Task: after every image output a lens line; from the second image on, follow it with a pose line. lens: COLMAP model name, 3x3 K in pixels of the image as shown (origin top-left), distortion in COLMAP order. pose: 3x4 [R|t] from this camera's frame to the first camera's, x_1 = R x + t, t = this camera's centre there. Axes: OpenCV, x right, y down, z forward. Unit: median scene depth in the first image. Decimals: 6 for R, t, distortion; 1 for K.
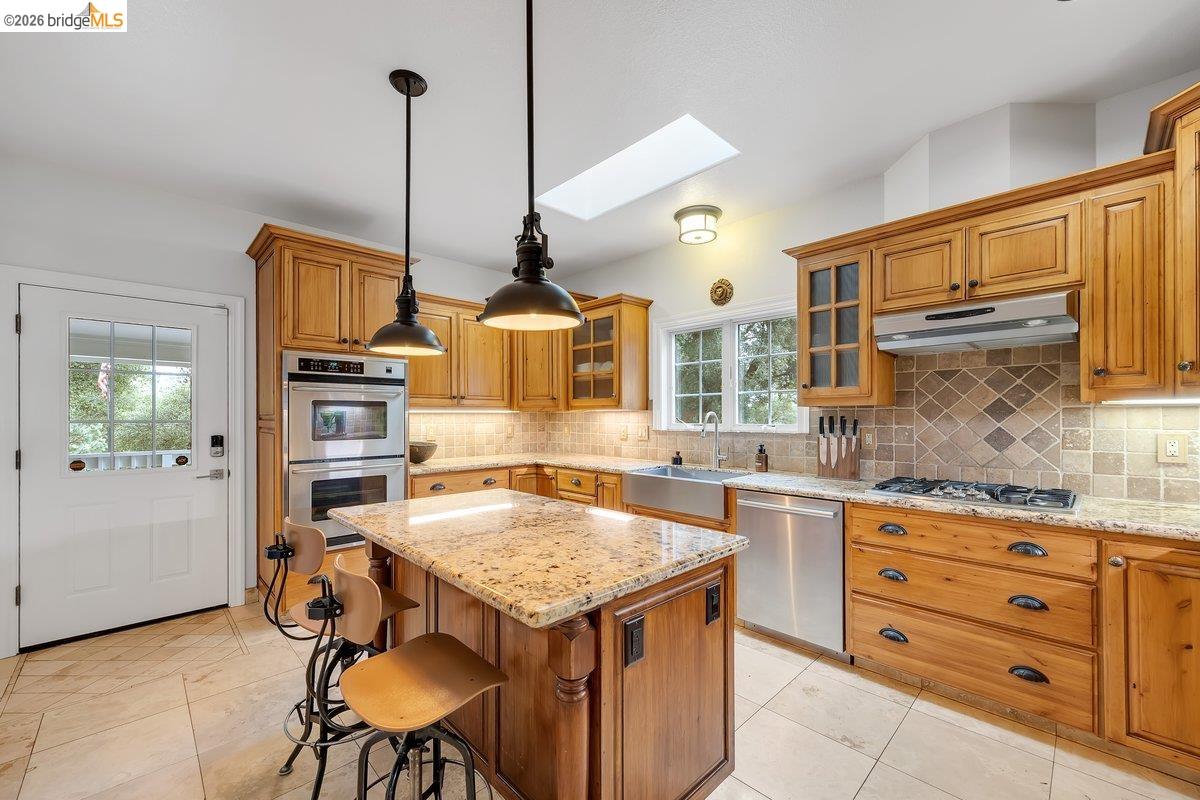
lens RADIAL K [[471.5, 0, 599.3], [0, 471.5, 408.2], [0, 0, 1]] dist [0.000238, -0.000315]
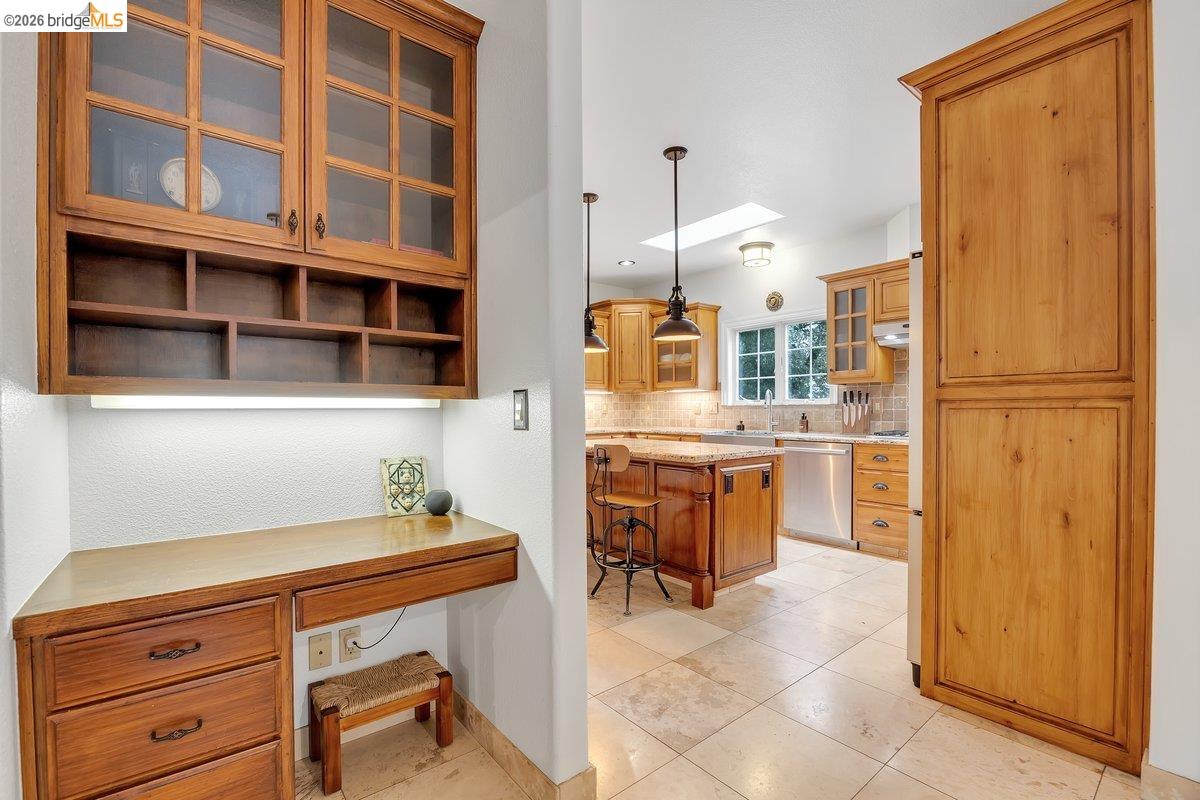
lens RADIAL K [[531.7, 0, 601.1], [0, 531.7, 406.5], [0, 0, 1]] dist [-0.005400, -0.000272]
pose [[0.997278, -0.001020, -0.073726, -0.135168], [0.001634, 0.999964, 0.008274, 0.044830], [0.073715, -0.008372, 0.997244, -0.607018]]
